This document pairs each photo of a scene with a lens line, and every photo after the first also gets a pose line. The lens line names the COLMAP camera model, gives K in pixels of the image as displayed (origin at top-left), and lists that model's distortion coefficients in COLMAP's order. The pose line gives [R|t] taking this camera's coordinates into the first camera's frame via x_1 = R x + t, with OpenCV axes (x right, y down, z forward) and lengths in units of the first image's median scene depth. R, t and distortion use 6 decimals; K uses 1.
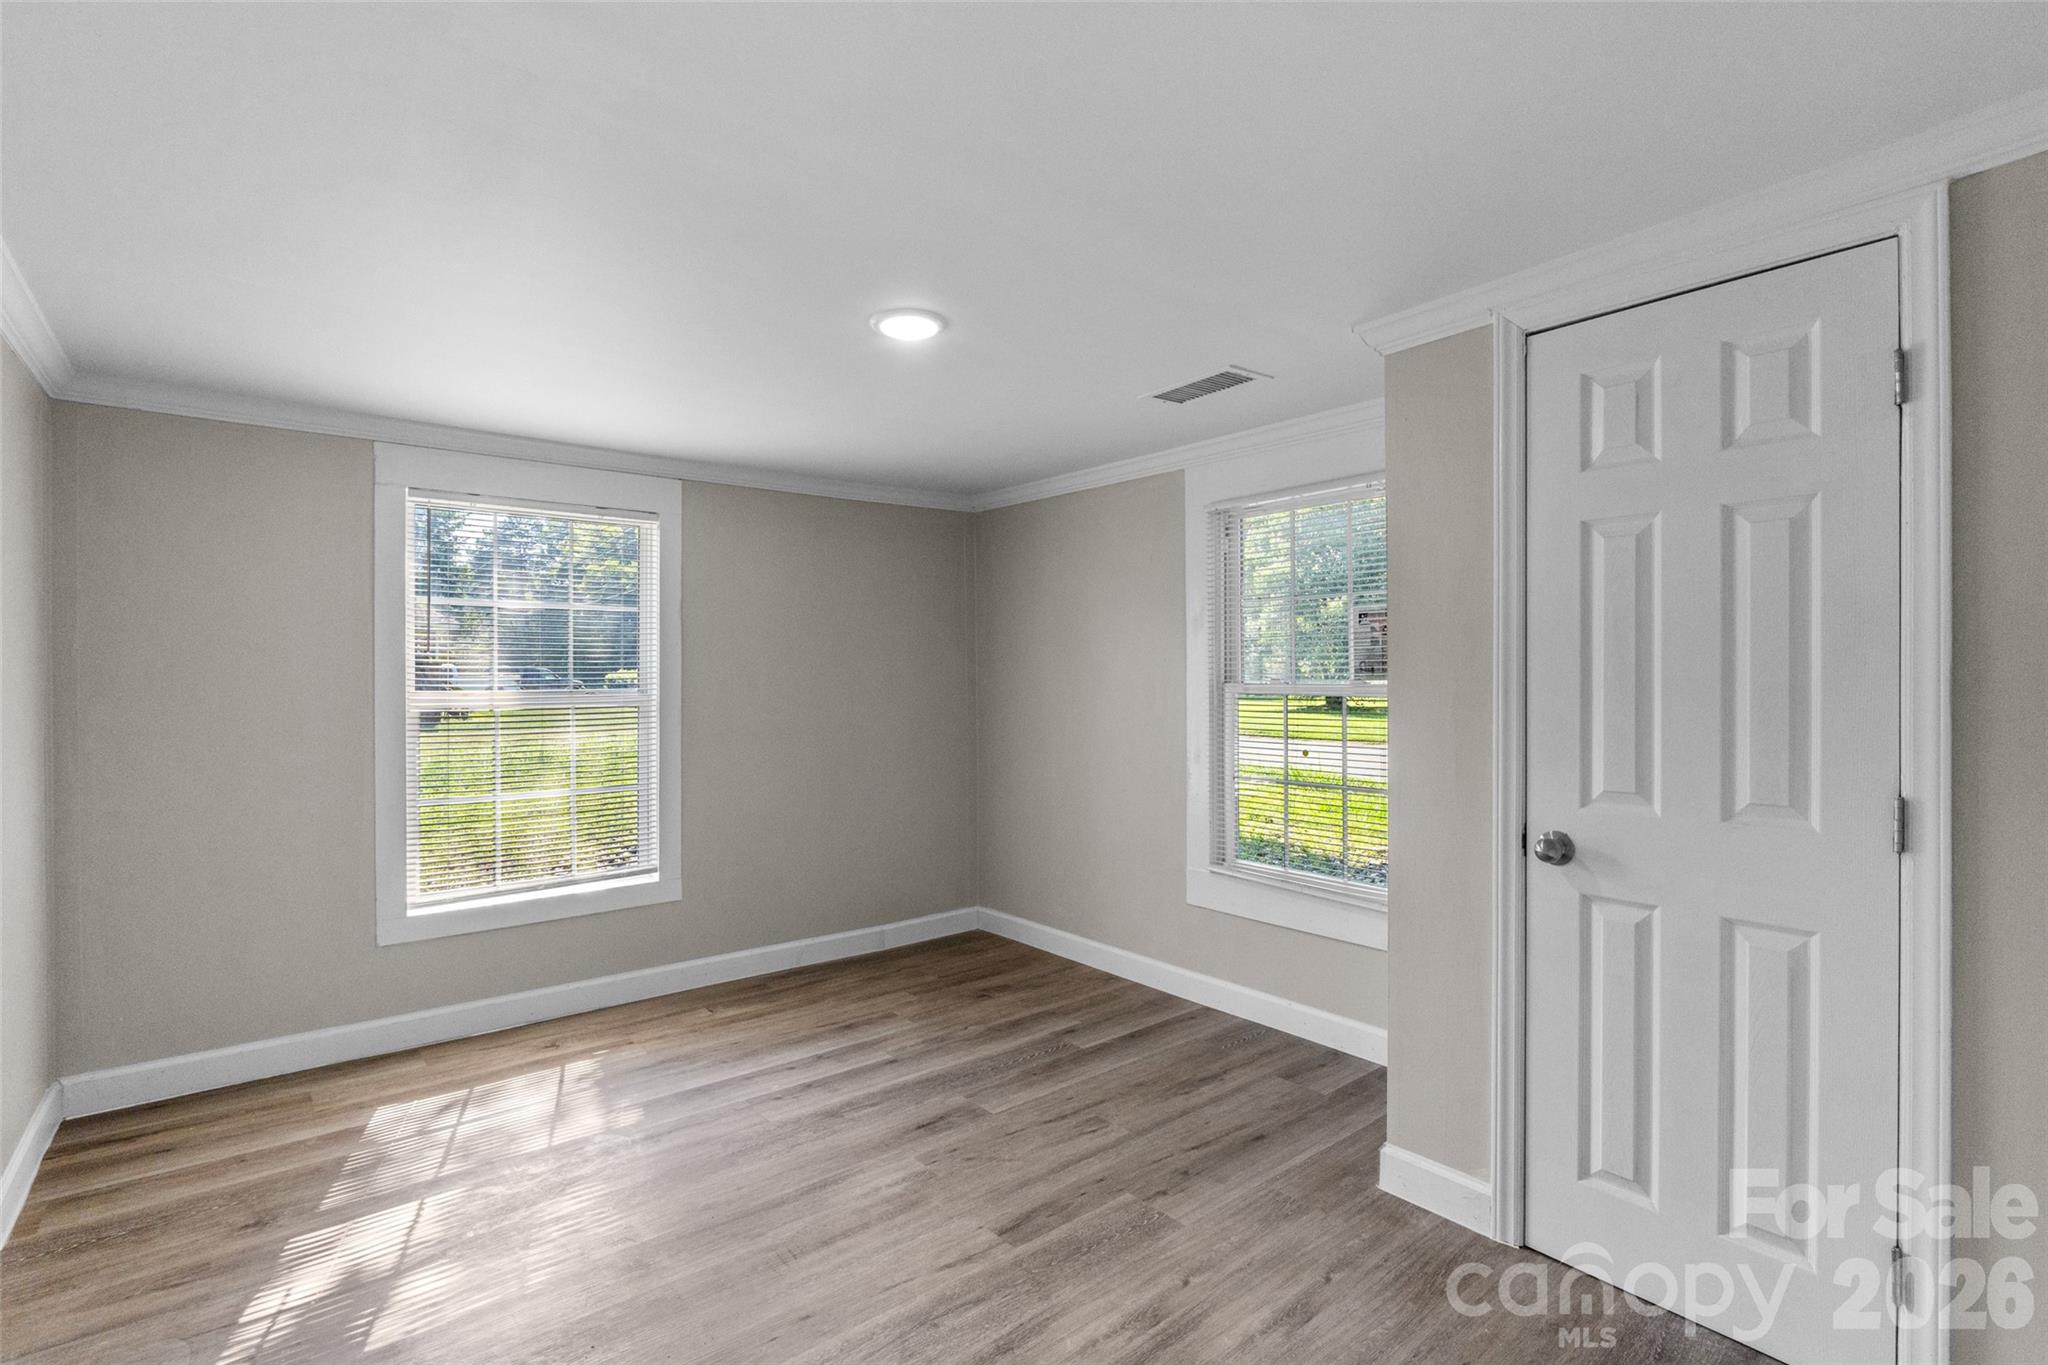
lens RADIAL K [[942.0, 0, 1027.0], [0, 942.0, 686.7], [0, 0, 1]] dist [-0.002468, -0.001326]
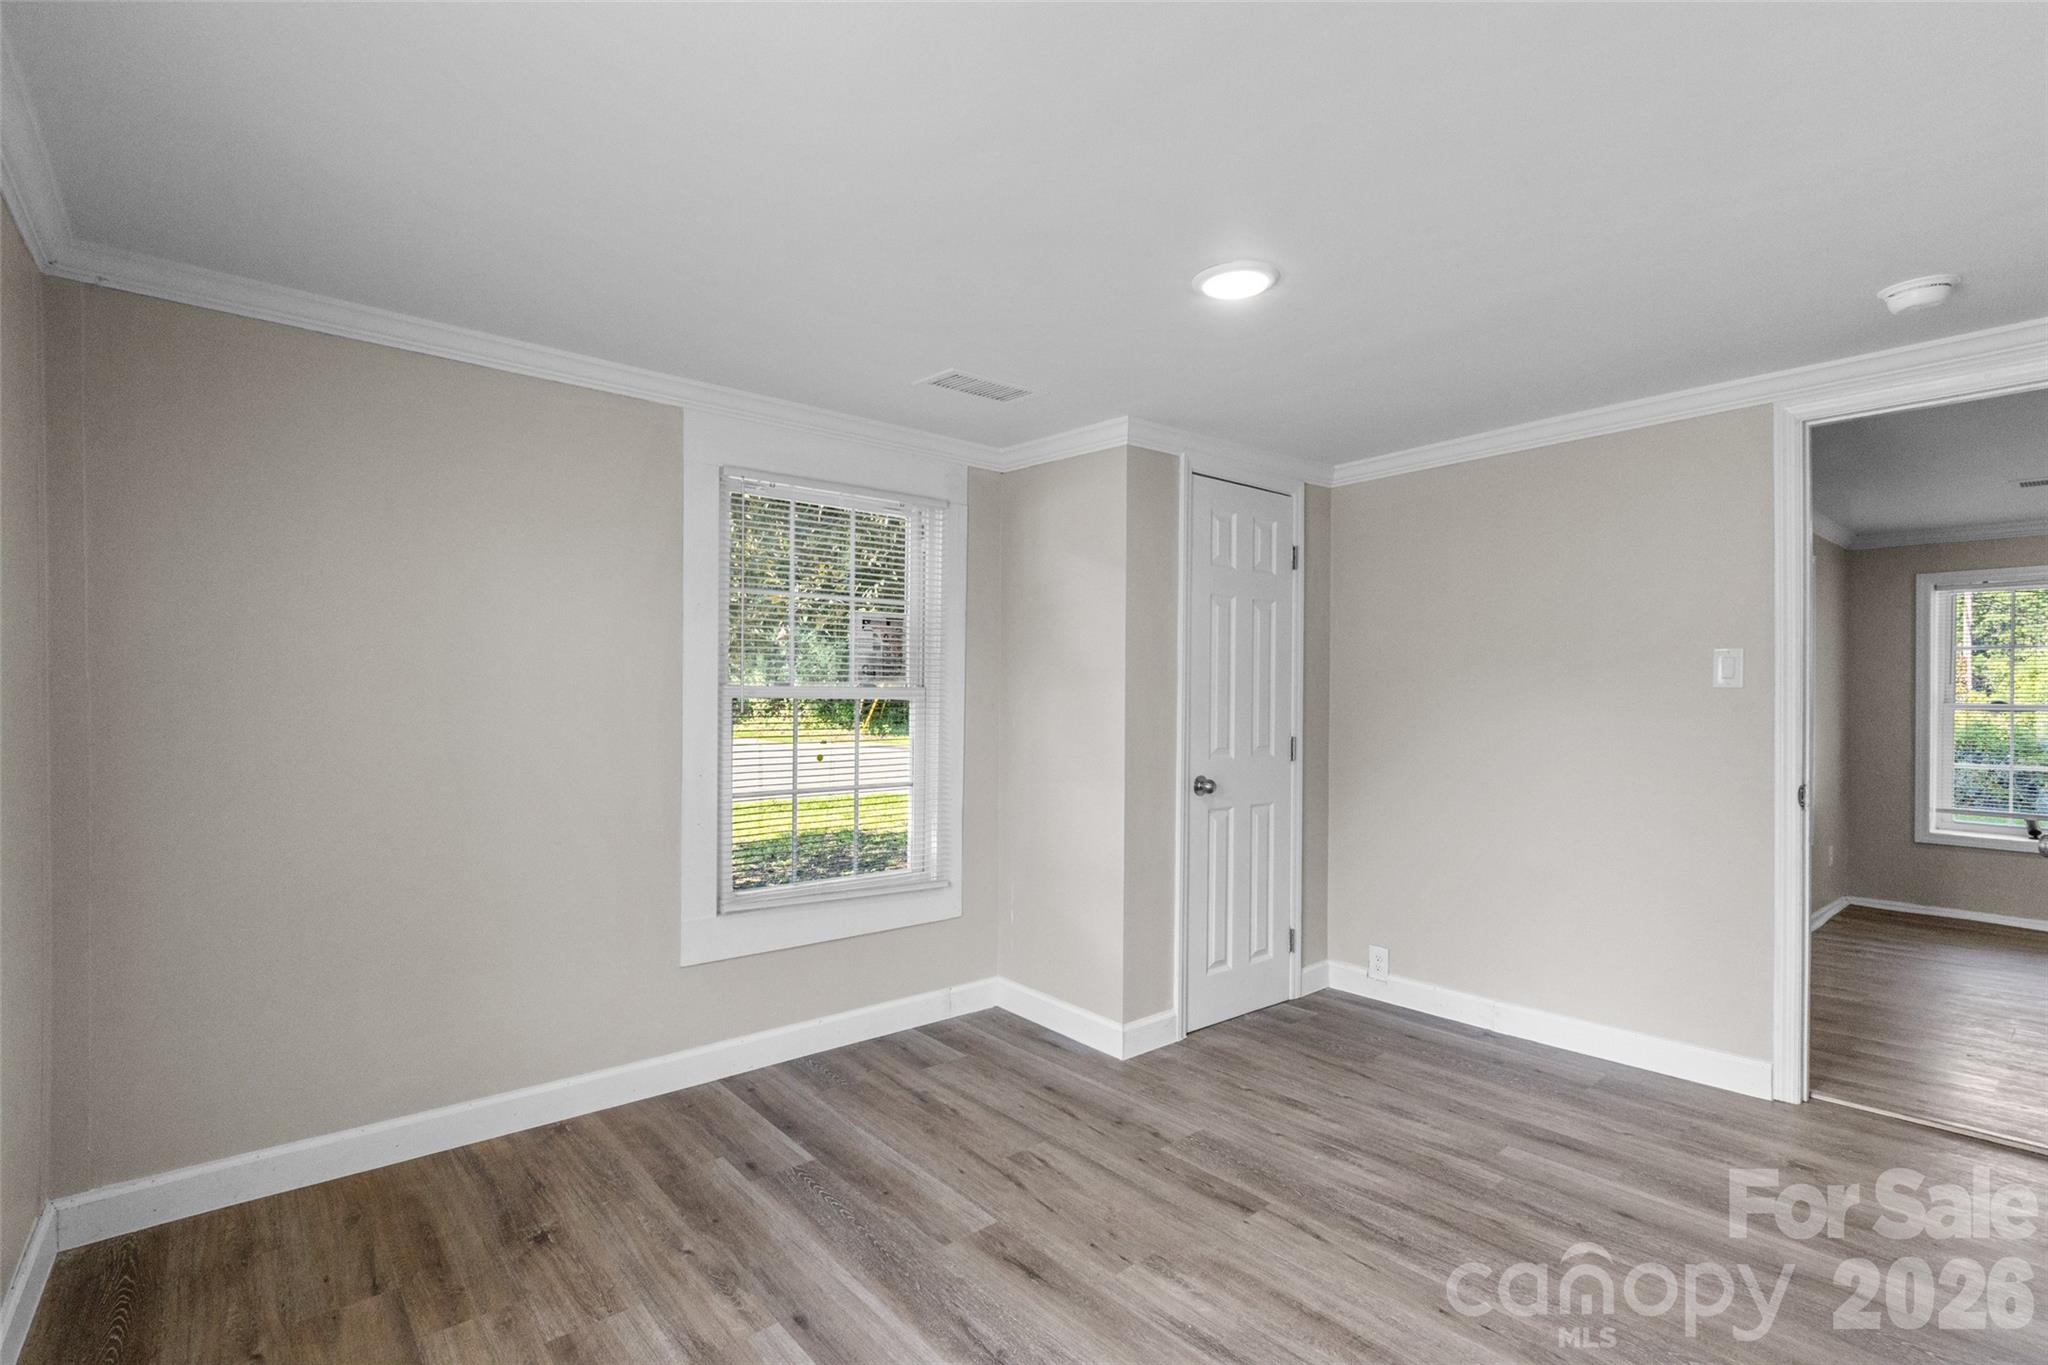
lens RADIAL K [[947.0, 0, 1022.8], [0, 947.0, 698.8], [0, 0, 1]] dist [-0.002828, -0.000396]
pose [[-0.007731, -0.005492, 0.999955, -0.728798], [-0.000345, 0.999985, 0.005490, 0.005054], [-0.999970, -0.000302, -0.007732, 0.858494]]
